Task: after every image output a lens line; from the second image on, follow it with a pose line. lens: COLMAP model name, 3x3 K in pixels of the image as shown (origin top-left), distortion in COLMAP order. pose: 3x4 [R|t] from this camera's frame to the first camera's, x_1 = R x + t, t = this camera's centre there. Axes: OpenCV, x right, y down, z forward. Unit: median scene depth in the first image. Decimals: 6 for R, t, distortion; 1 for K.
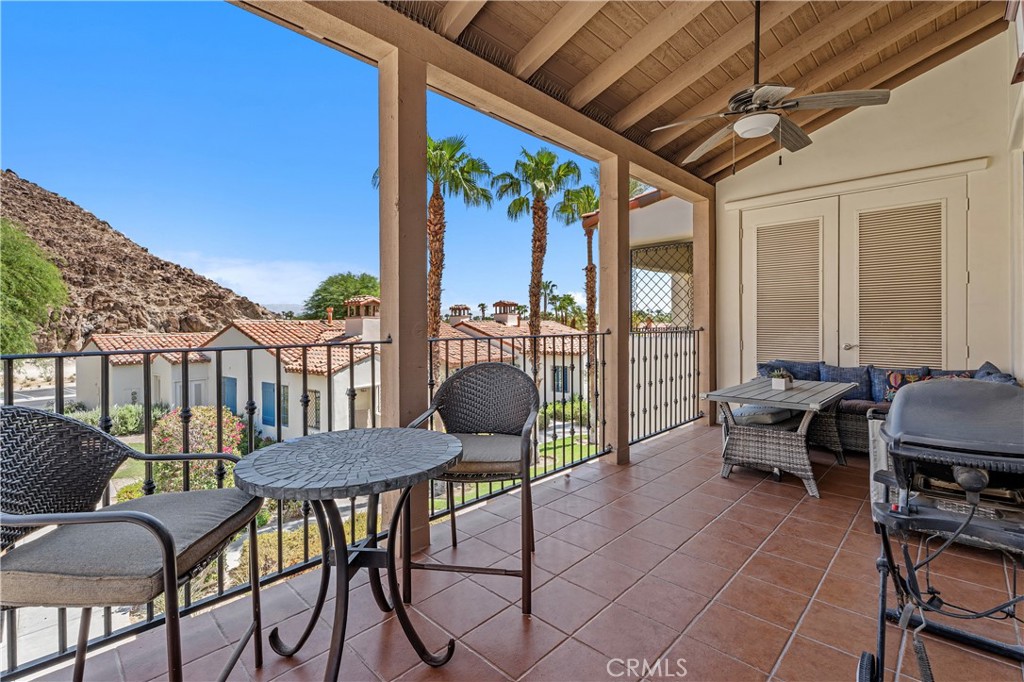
lens RADIAL K [[459.8, 0, 504.4], [0, 459.8, 324.8], [0, 0, 1]] dist [0.000615, 0.000032]
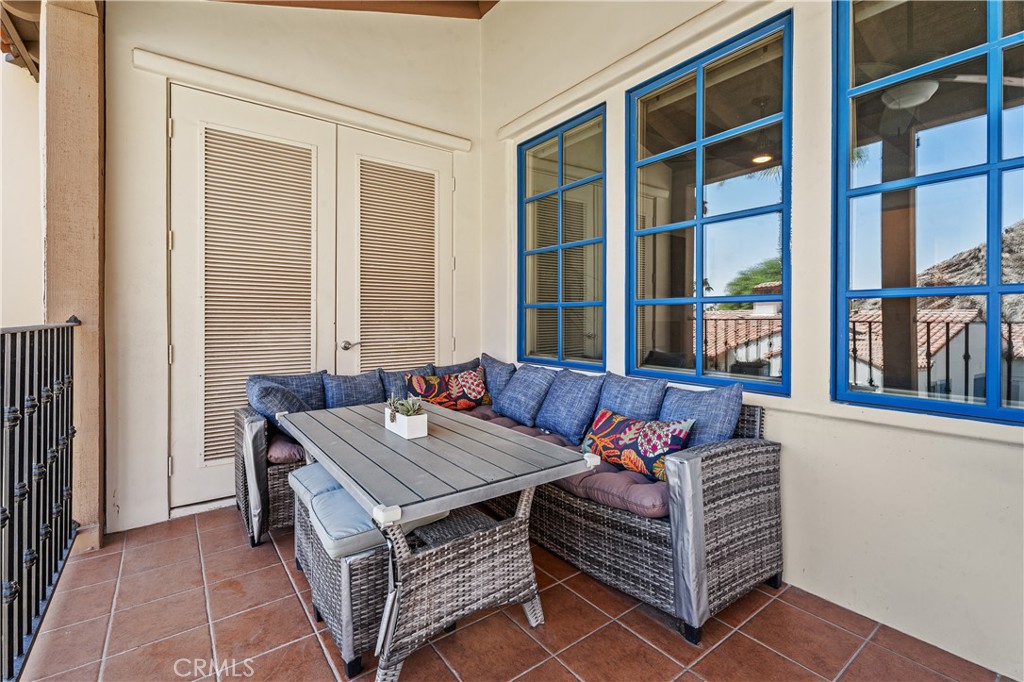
lens RADIAL K [[459.8, 0, 504.4], [0, 459.8, 324.8], [0, 0, 1]] dist [0.000615, 0.000032]
pose [[0.157760, -0.004092, 0.987469, 0.097358], [0.003224, 0.999988, 0.003629, 0.014788], [-0.987472, 0.002611, 0.157771, 0.668004]]
